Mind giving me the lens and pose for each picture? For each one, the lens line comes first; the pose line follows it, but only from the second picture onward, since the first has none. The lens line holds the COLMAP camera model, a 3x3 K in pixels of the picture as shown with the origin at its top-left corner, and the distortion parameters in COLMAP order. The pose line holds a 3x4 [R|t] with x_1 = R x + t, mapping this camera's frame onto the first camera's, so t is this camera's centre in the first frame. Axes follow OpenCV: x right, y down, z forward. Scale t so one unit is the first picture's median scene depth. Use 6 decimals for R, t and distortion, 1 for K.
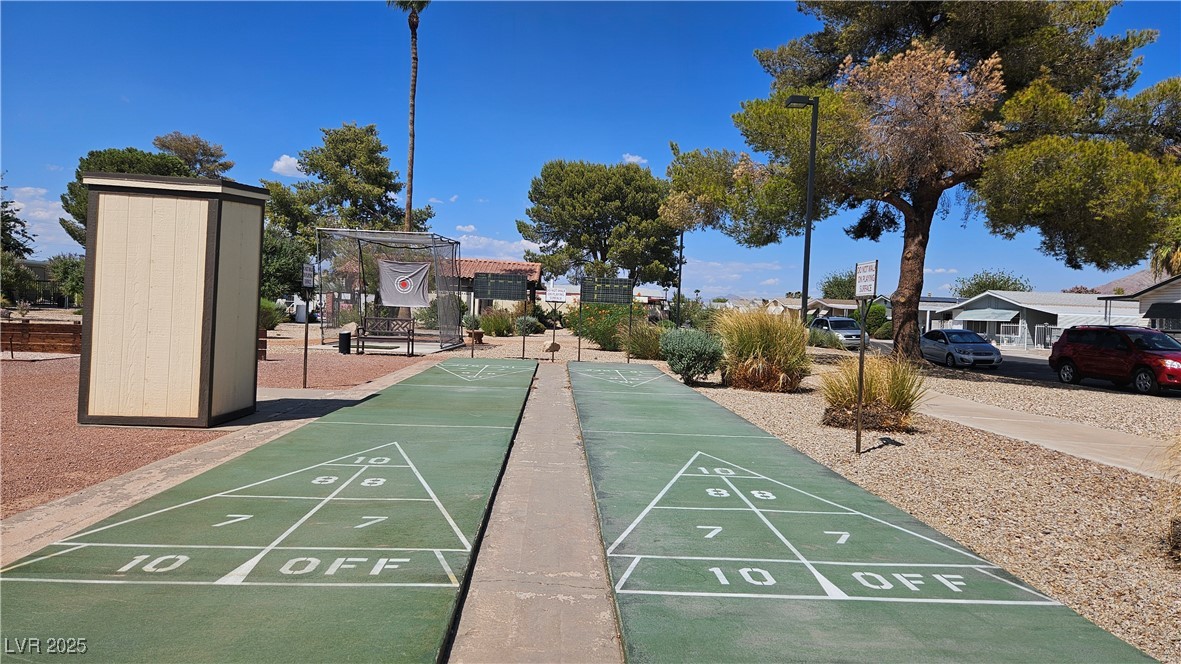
lens RADIAL K [[739.3, 0, 590.5], [0, 739.3, 332.0], [0, 0, 1]] dist [0.019195, -0.002564]
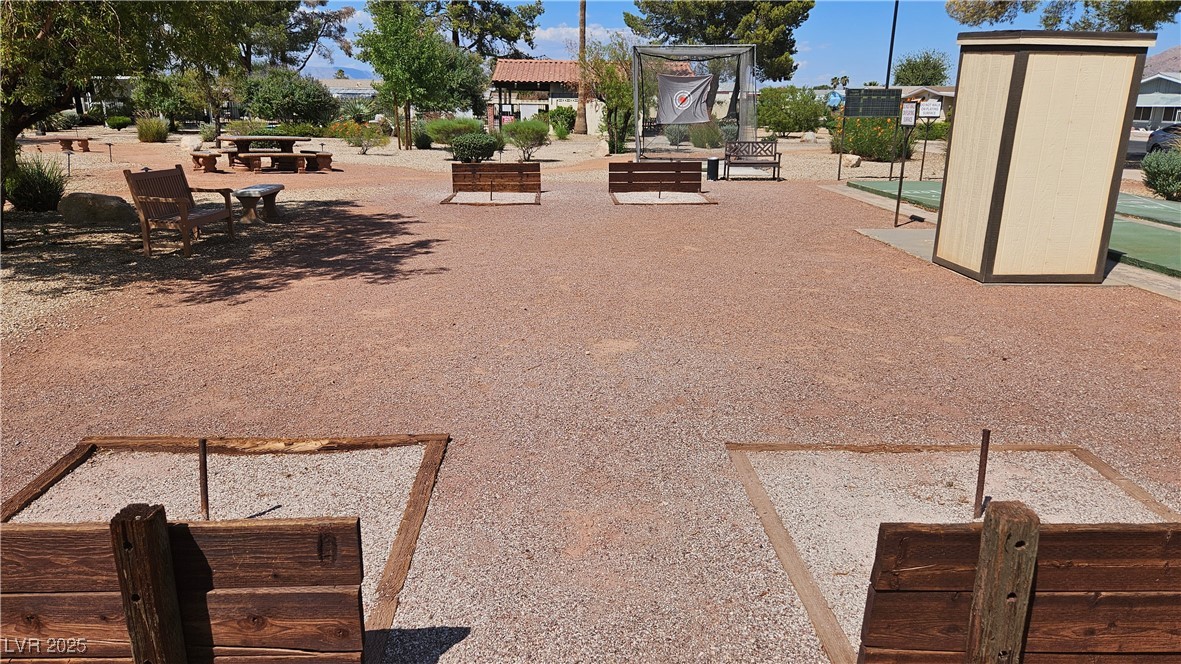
lens RADIAL K [[739.3, 0, 590.5], [0, 739.3, 332.0], [0, 0, 1]] dist [0.019195, -0.002564]
pose [[0.998836, -0.023132, -0.042336, -0.455788], [0.033475, 0.964229, 0.262949, -0.041183], [0.034739, -0.264060, 0.963881, -0.027106]]
